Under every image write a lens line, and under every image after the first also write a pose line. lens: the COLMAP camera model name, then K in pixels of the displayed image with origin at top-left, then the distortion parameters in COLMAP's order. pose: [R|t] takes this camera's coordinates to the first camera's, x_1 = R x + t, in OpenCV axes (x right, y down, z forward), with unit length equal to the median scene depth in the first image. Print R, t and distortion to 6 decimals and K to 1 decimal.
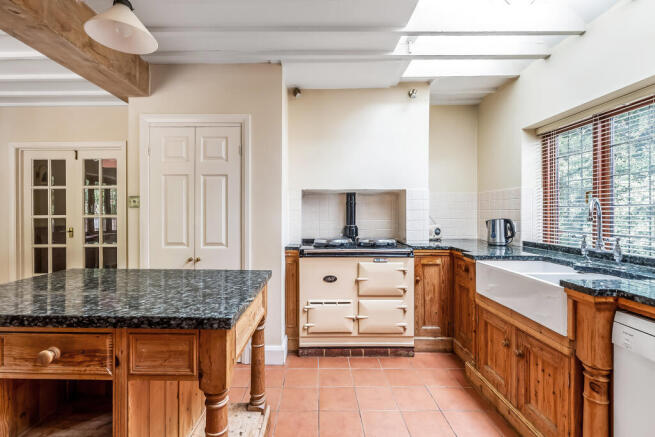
lens RADIAL K [[312.6, 0, 325.8], [0, 312.6, 211.4], [0, 0, 1]] dist [-0.002754, -0.001030]
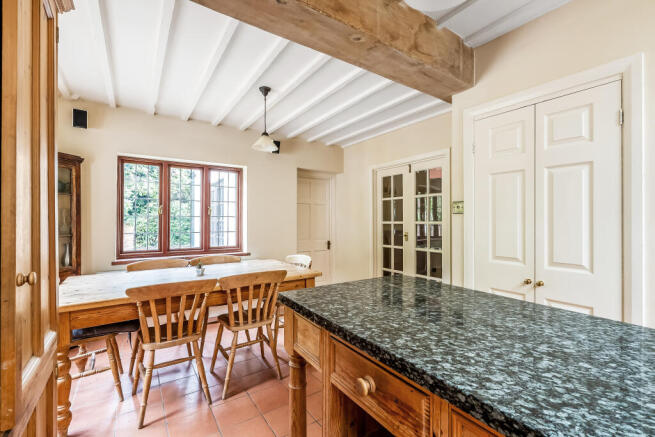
lens RADIAL K [[291.4, 0, 326.3], [0, 291.4, 217.3], [0, 0, 1]] dist [0.003675, 0.000167]
pose [[0.562892, -0.003050, -0.826525, -0.124033], [-0.000982, 0.999990, -0.004359, 0.002109], [0.826530, 0.003265, 0.562884, 0.199375]]
